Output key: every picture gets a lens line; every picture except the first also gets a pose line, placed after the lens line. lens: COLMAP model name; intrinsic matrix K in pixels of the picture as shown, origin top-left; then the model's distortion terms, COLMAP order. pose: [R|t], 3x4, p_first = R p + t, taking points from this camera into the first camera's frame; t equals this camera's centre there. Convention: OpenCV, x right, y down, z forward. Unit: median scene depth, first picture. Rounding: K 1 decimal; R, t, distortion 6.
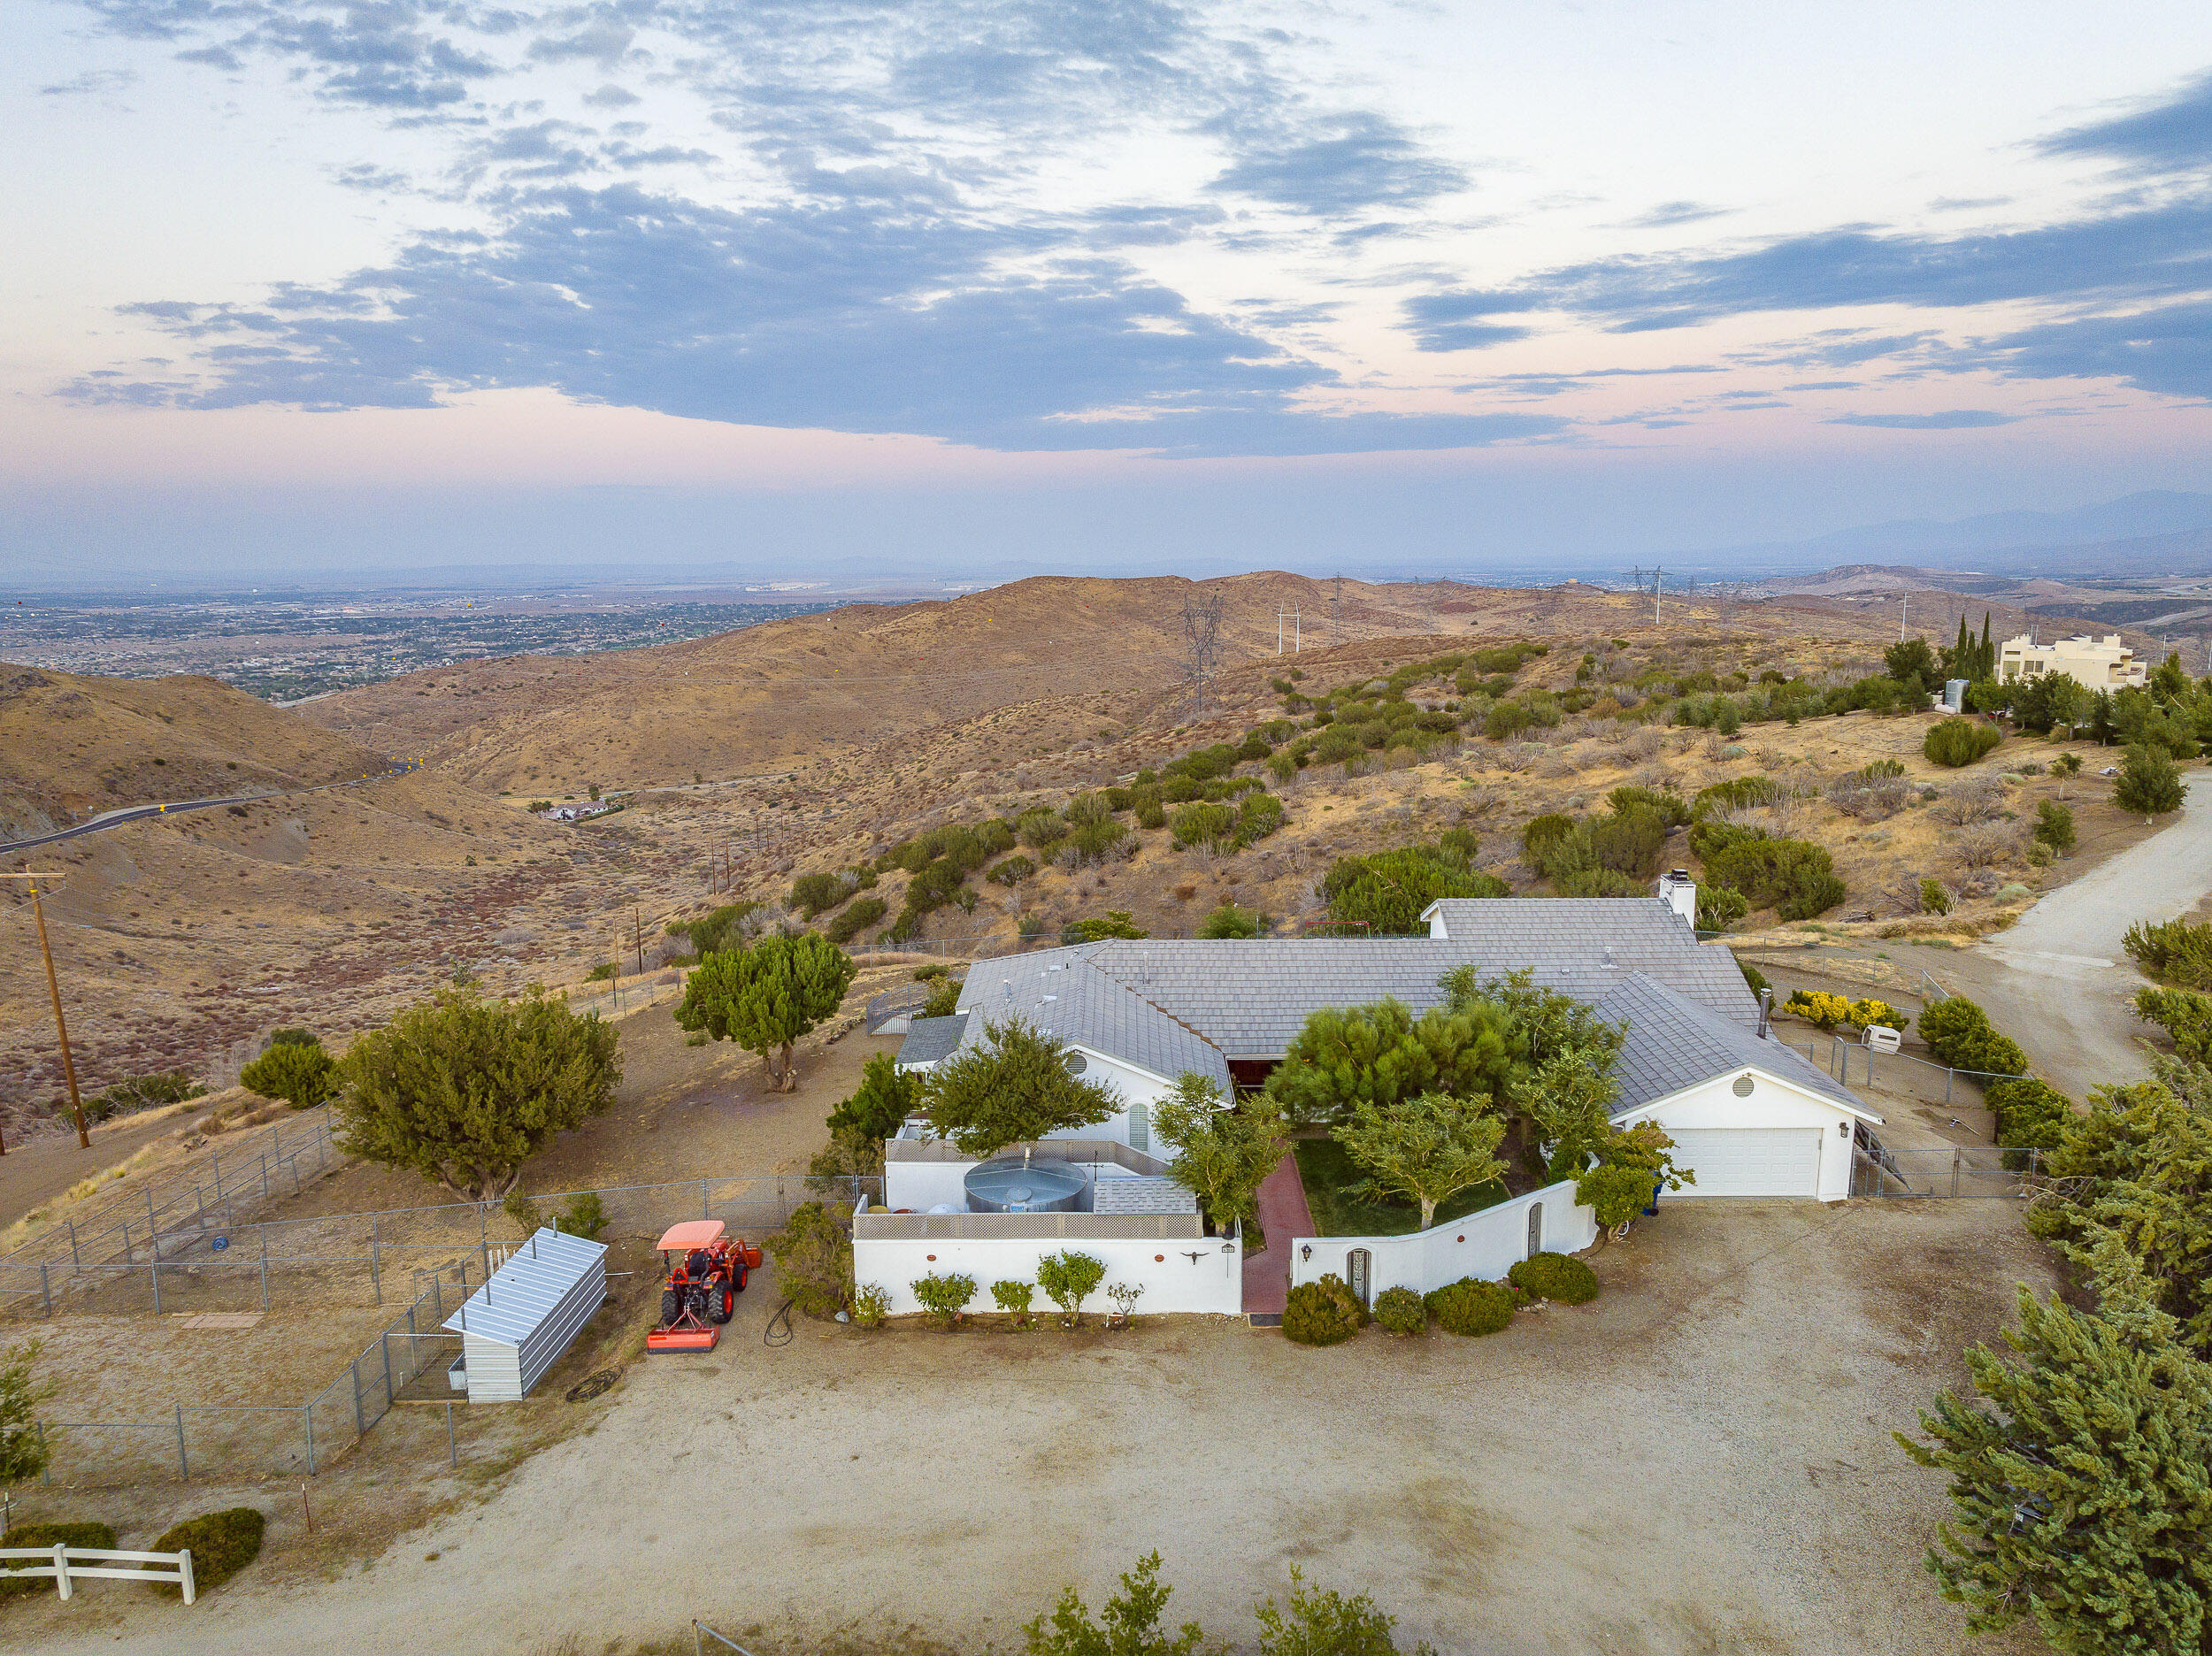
lens RADIAL K [[1549.9, 0, 1106.5], [0, 1549.9, 830.6], [0, 0, 1]] dist [-0.035384, 0.020654]
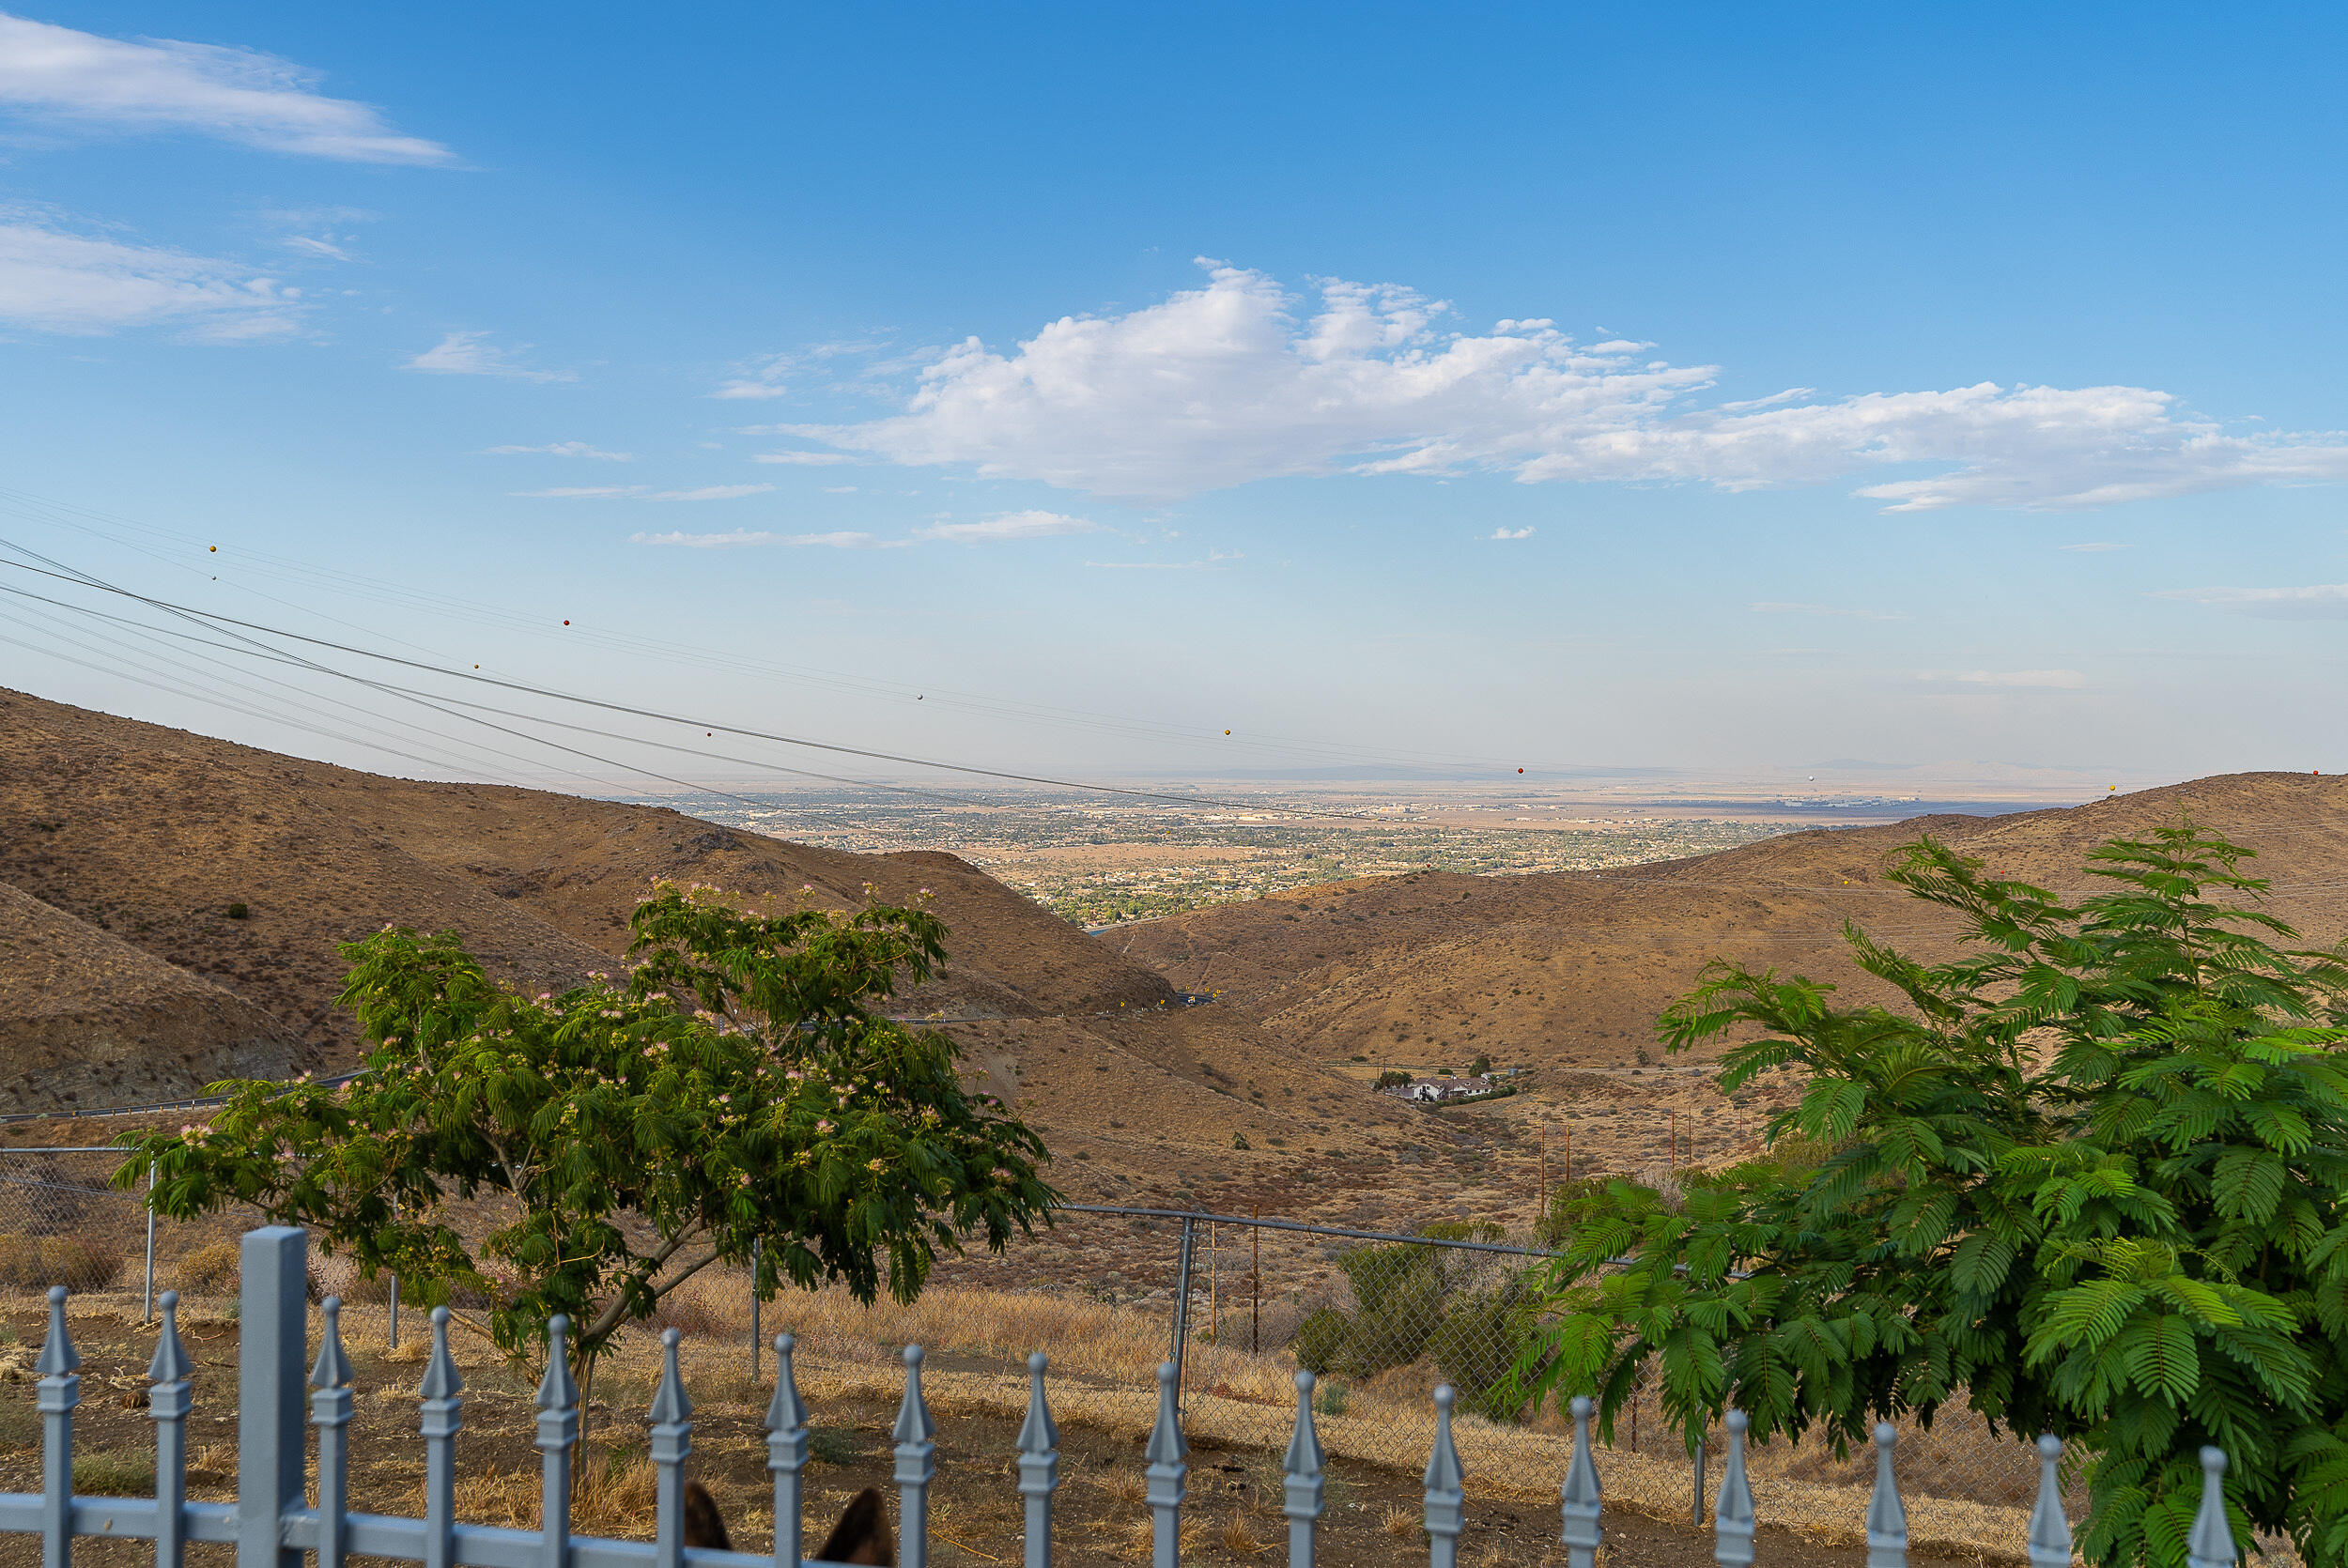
lens RADIAL K [[2284.2, 0, 1174.0], [0, 2284.2, 784.0], [0, 0, 1]] dist [0.022802, -0.020777]
pose [[0.882533, 0.016386, -0.469965, 0.011220], [-0.092911, 0.985768, -0.140106, 0.007433], [0.460980, 0.167313, 0.871495, 0.106610]]
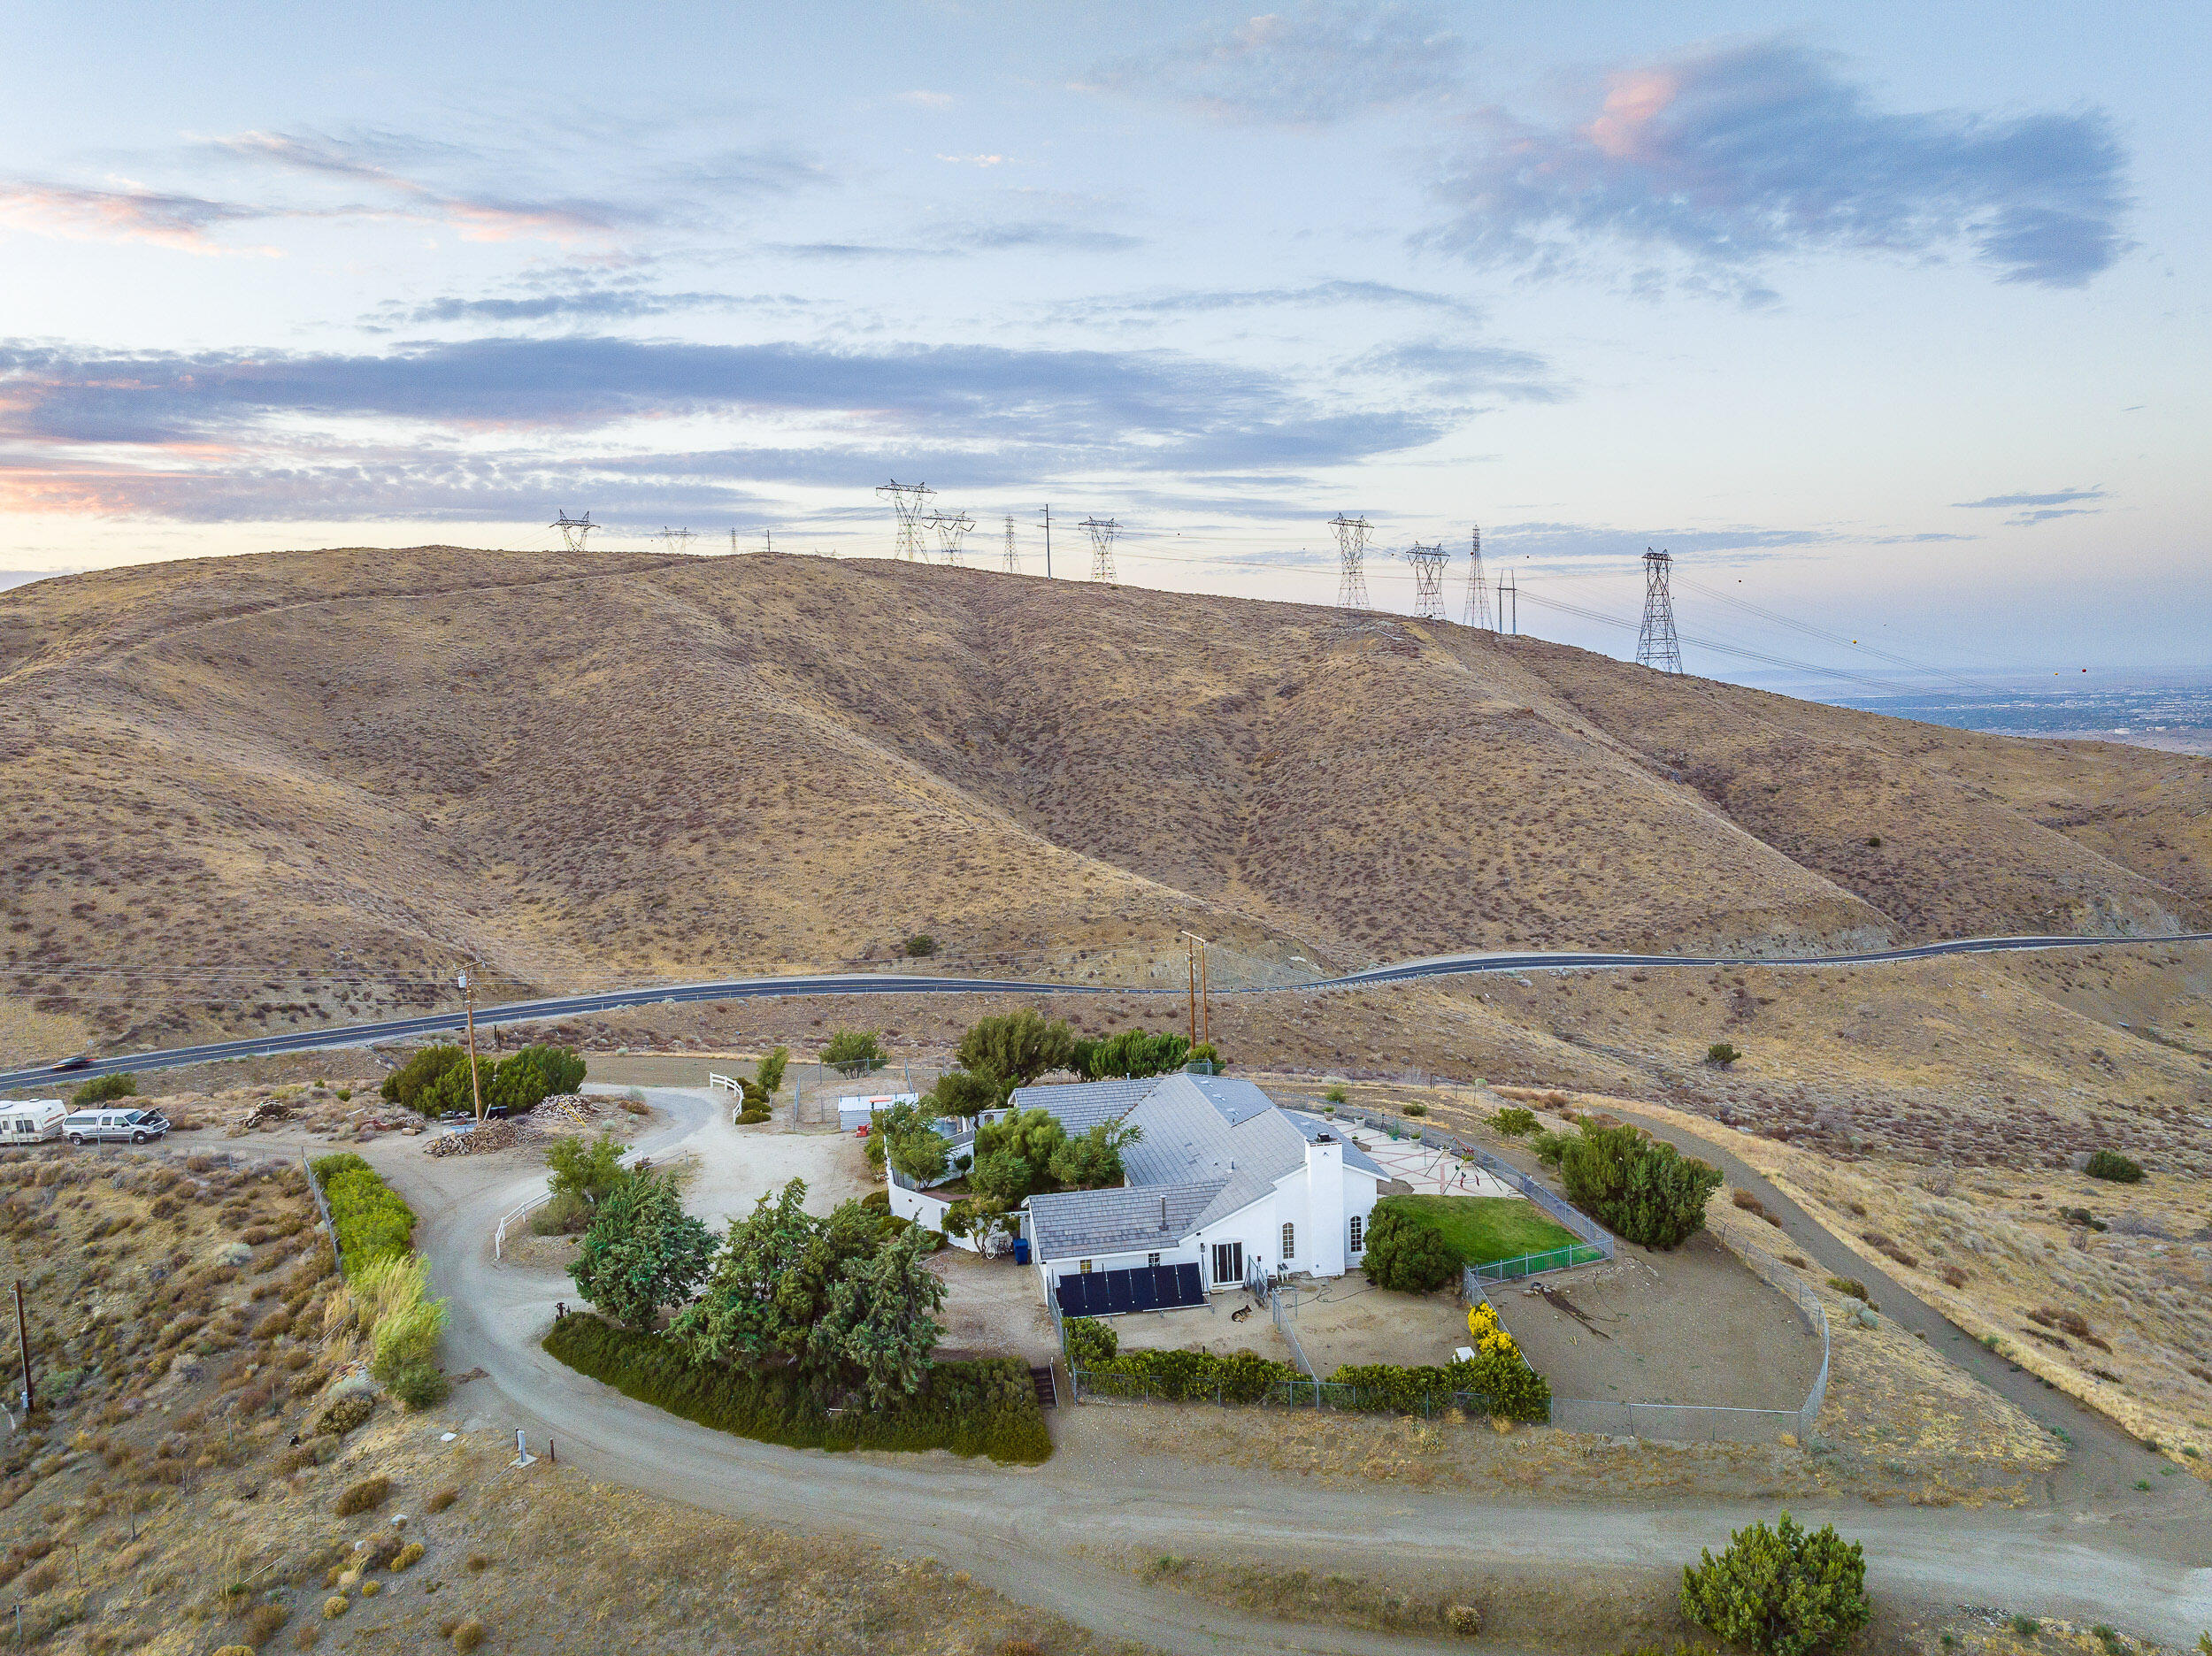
lens RADIAL K [[1549.9, 0, 1106.5], [0, 1549.9, 830.6], [0, 0, 1]] dist [-0.035384, 0.020654]
pose [[0.176698, 0.089908, -0.980150, 0.140799], [-0.137062, 0.988364, 0.065953, -0.025357], [0.974675, 0.122688, 0.186965, 0.048653]]
